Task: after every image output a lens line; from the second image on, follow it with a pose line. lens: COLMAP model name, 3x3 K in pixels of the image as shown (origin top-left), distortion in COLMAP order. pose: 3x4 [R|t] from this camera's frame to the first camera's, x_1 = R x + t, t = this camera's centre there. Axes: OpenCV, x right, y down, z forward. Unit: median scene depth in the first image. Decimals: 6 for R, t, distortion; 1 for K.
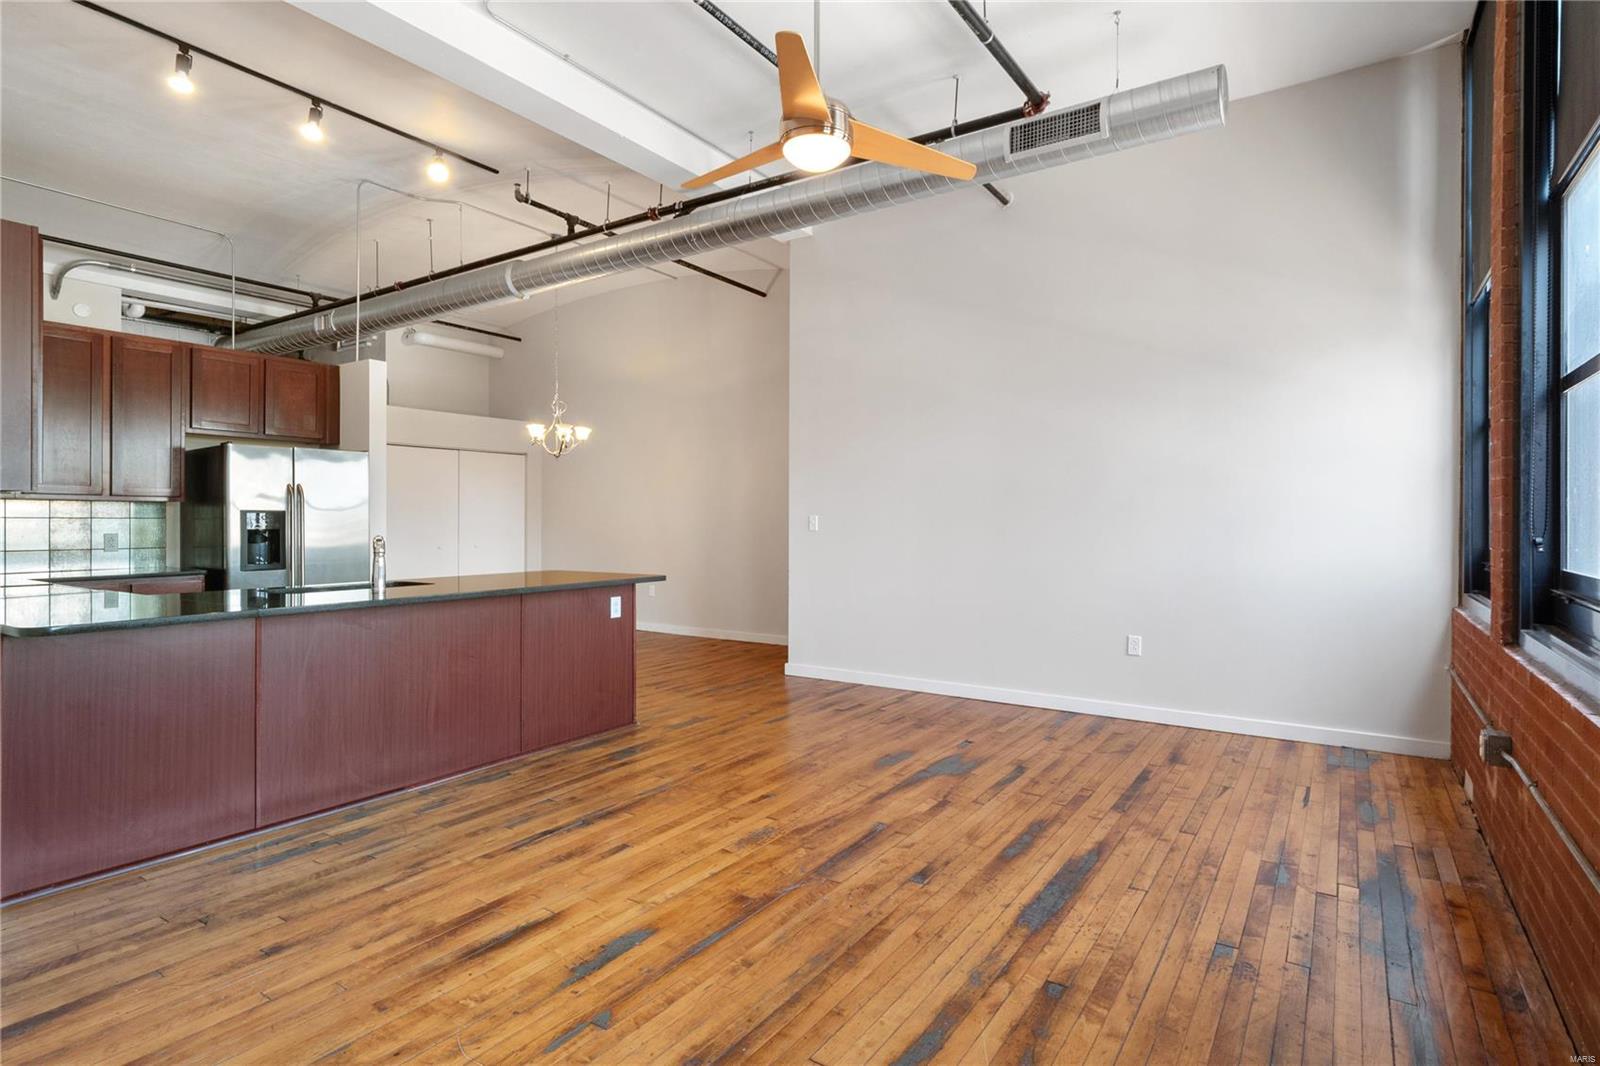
lens RADIAL K [[821.9, 0, 800.2], [0, 821.9, 525.3], [0, 0, 1]] dist [0.004482, -0.002352]
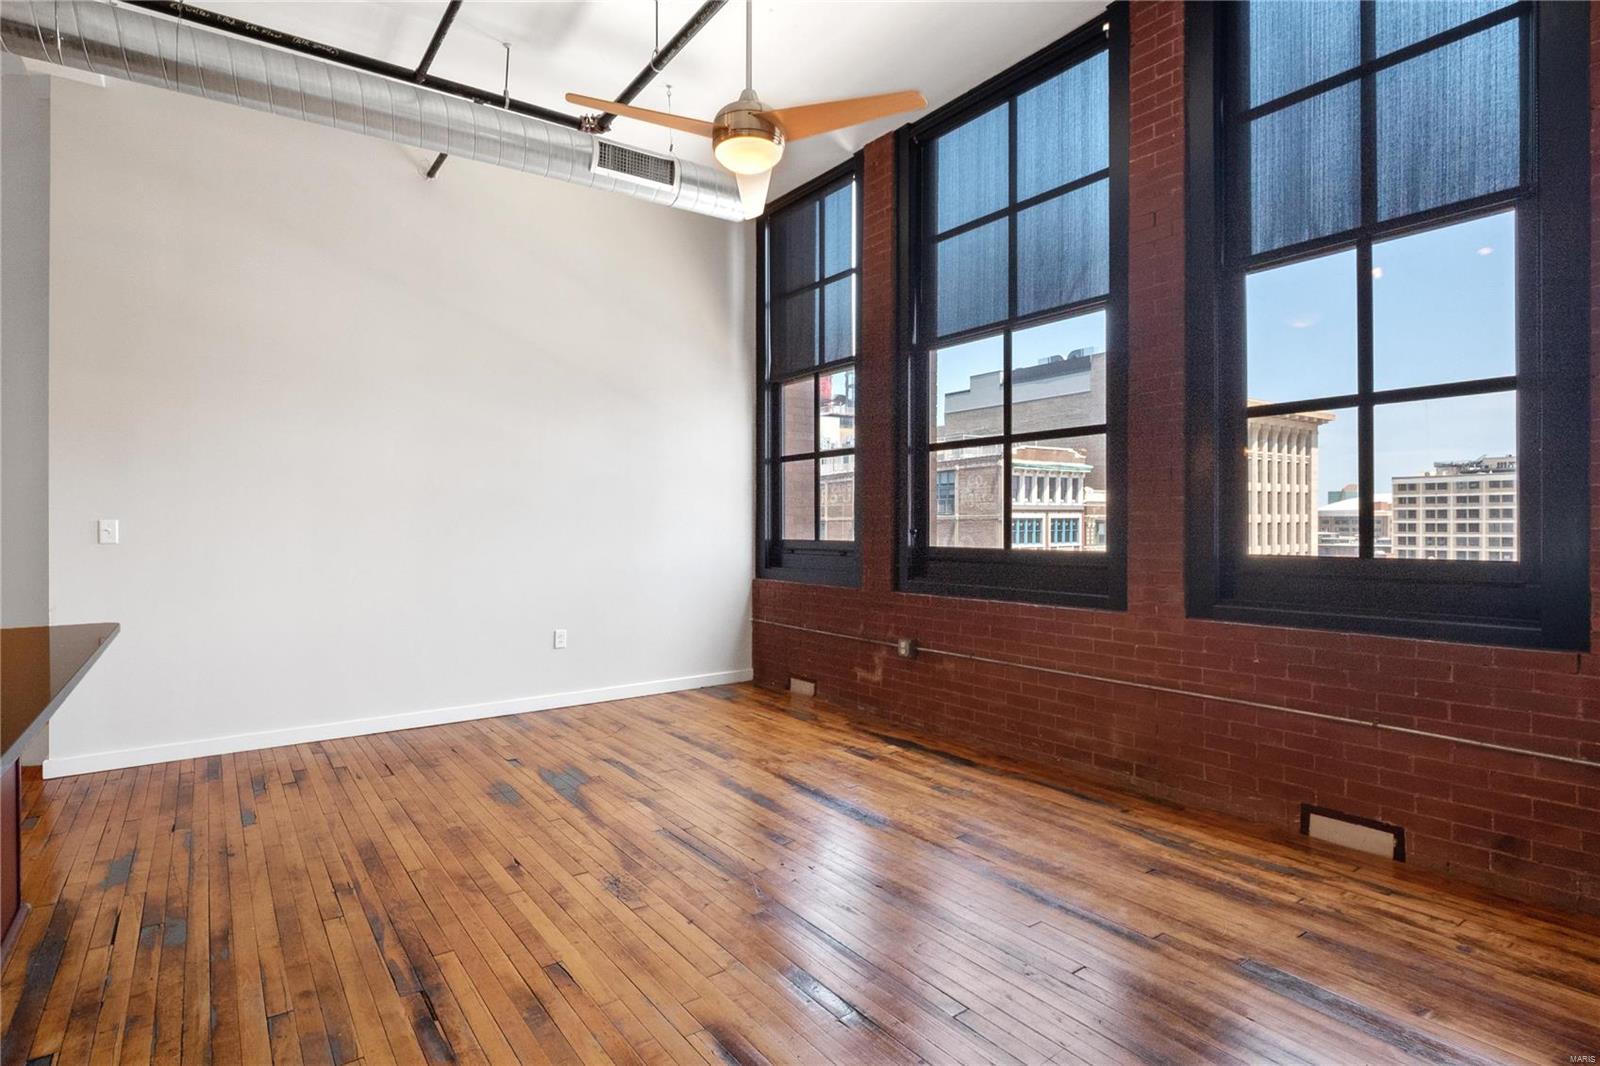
lens RADIAL K [[821.9, 0, 805.1], [0, 821.9, 525.1], [0, 0, 1]] dist [0.004482, -0.002352]
pose [[0.351387, -0.006616, 0.936207, -0.675344], [0.015394, 0.999881, 0.001288, 0.000875], [-0.936104, 0.013959, 0.351446, 0.437216]]
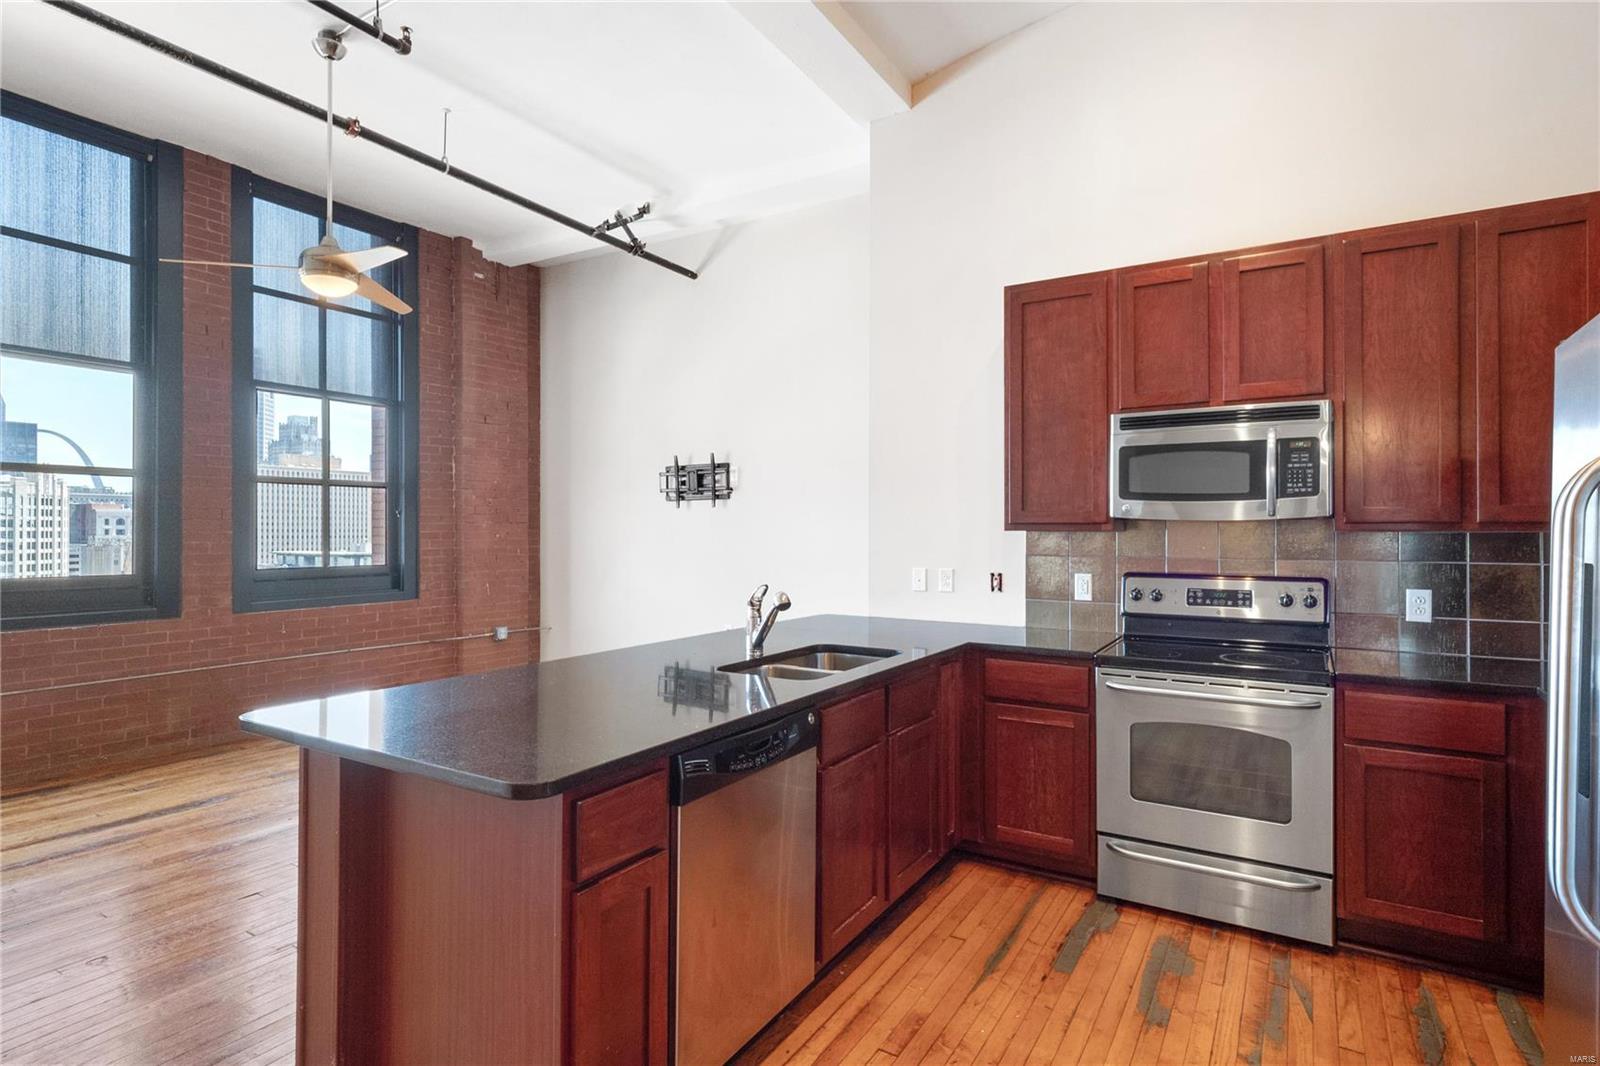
lens RADIAL K [[821.9, 0, 799.2], [0, 821.9, 531.1], [0, 0, 1]] dist [0.004482, -0.002352]
pose [[-0.999051, -0.005384, -0.043232, -0.531084], [-0.005754, 0.999948, 0.008450, -0.043037], [0.043184, 0.008691, -0.999029, 1.818523]]
